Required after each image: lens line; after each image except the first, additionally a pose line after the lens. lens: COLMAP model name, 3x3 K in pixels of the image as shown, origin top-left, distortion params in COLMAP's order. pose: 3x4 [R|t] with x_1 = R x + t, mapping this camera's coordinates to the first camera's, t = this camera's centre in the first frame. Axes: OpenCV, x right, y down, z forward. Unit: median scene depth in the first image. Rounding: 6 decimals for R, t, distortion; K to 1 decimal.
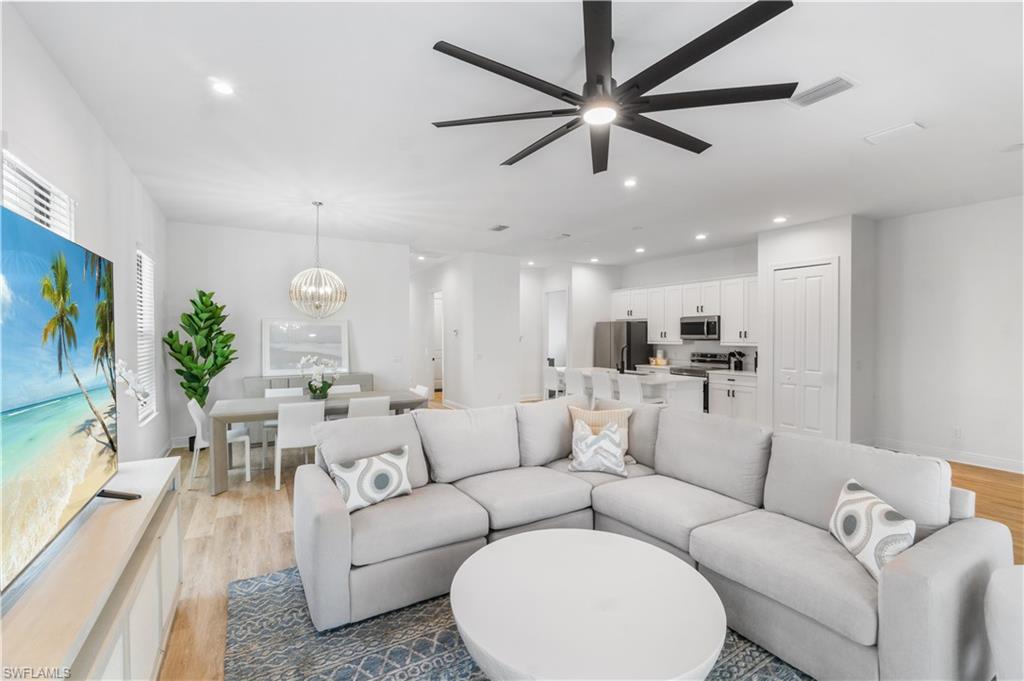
lens RADIAL K [[447.3, 0, 512.0], [0, 447.3, 340.5], [0, 0, 1]] dist [0.000065, 0.000212]
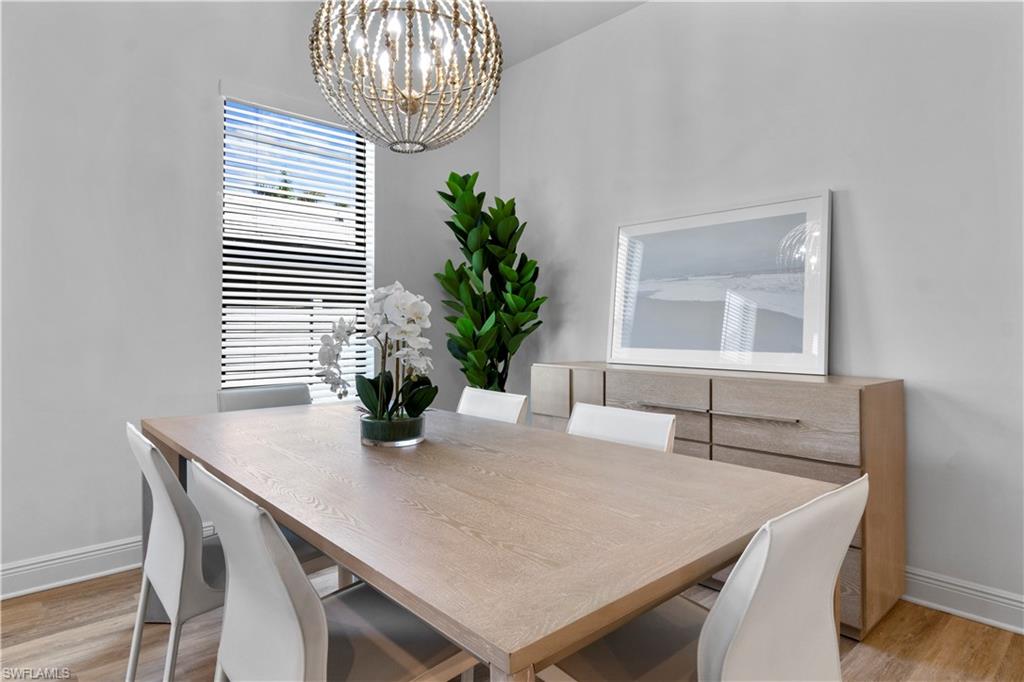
lens RADIAL K [[572.4, 0, 511.1], [0, 572.4, 318.4], [0, 0, 1]] dist [-0.000951, 0.000984]
pose [[0.202358, -0.010992, -0.979250, -0.046865], [-0.012981, 0.999819, -0.013905, 0.039743], [0.979226, 0.015526, 0.202179, 0.659101]]
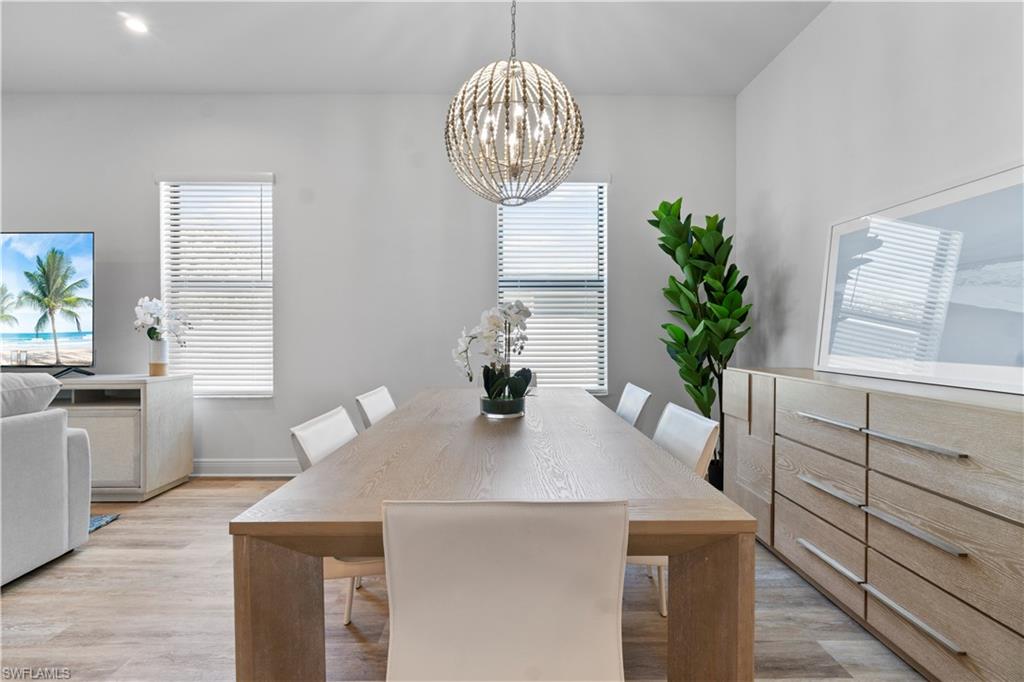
lens RADIAL K [[452.2, 0, 517.4], [0, 452.2, 333.2], [0, 0, 1]] dist [0.001029, 0.000039]
pose [[-0.493907, 0.004467, -0.869504, -0.064558], [-0.007043, 0.999933, 0.009137, 0.037968], [0.869486, 0.010637, -0.493842, 0.791385]]
